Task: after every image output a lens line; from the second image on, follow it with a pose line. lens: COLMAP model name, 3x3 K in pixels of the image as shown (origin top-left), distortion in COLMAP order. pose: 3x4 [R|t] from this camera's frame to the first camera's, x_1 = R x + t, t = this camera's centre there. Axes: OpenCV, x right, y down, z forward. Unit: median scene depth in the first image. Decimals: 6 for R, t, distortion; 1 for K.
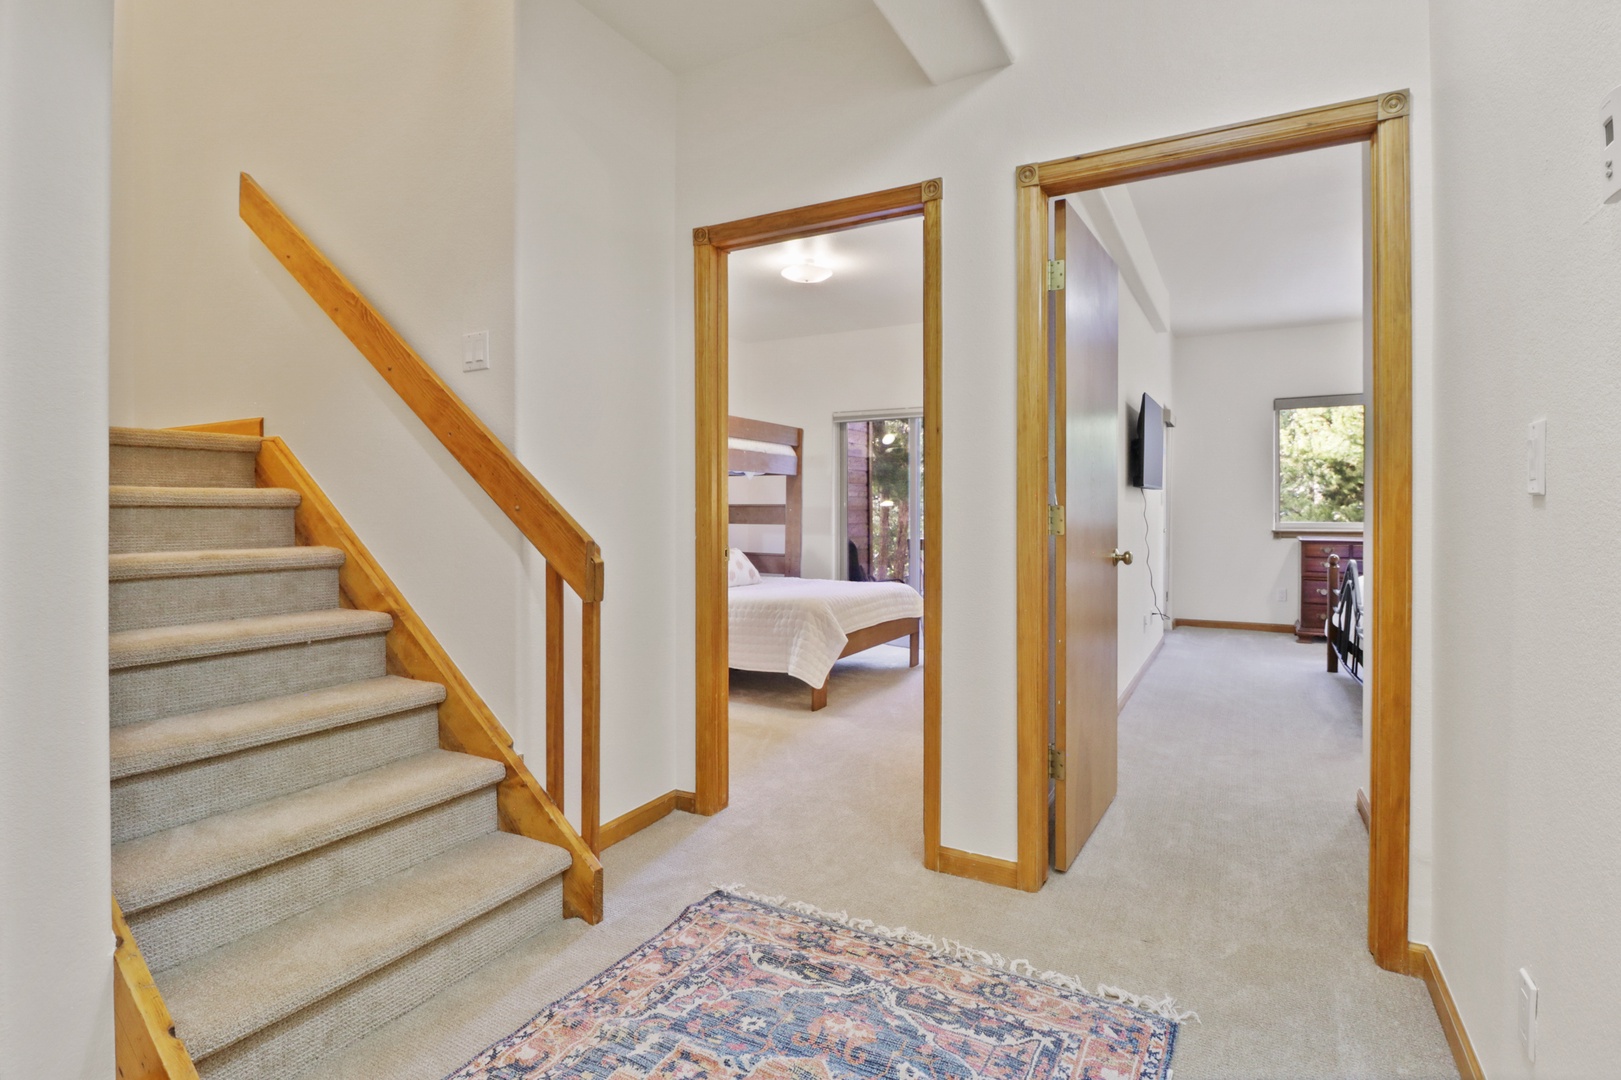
lens RADIAL K [[776.3, 0, 804.6], [0, 776.3, 513.5], [0, 0, 1]] dist [0.003941, -0.010380]
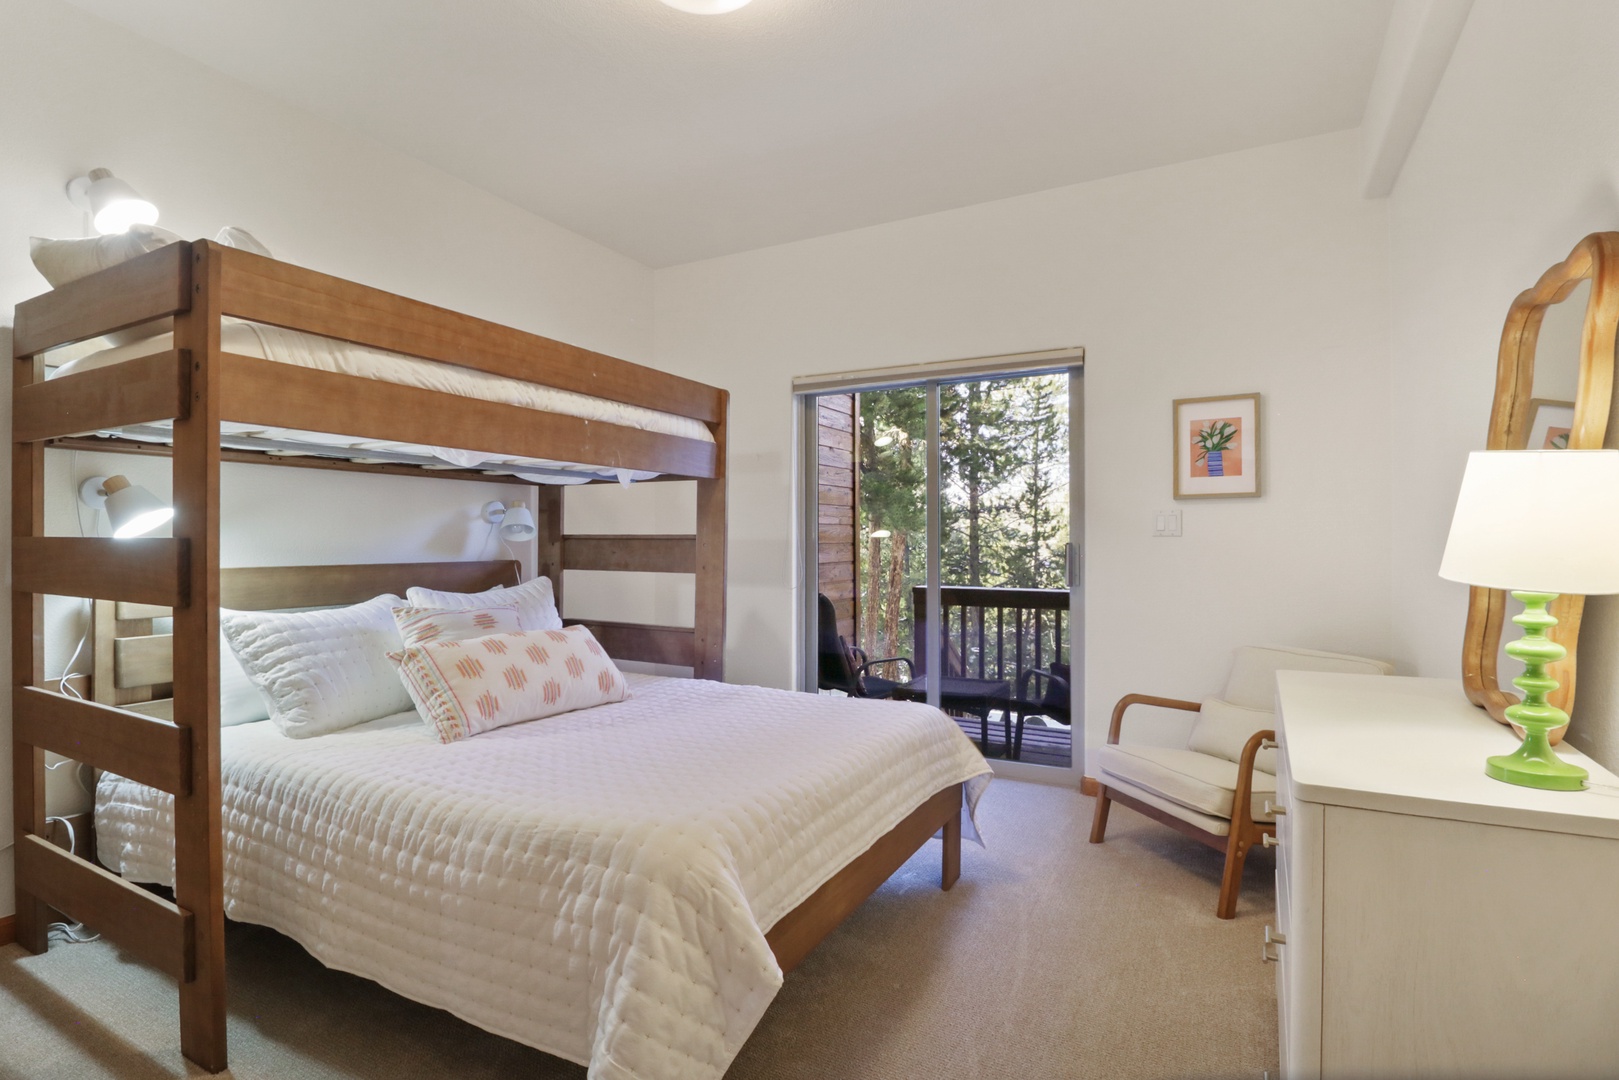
lens RADIAL K [[775.3, 0, 803.6], [0, 775.3, 513.6], [0, 0, 1]] dist [0.003941, -0.010380]
pose [[0.999886, 0.000974, 0.015060, 0.040984], [-0.000371, 0.999199, -0.040013, -0.005026], [-0.015087, 0.040003, 0.999086, 0.477417]]
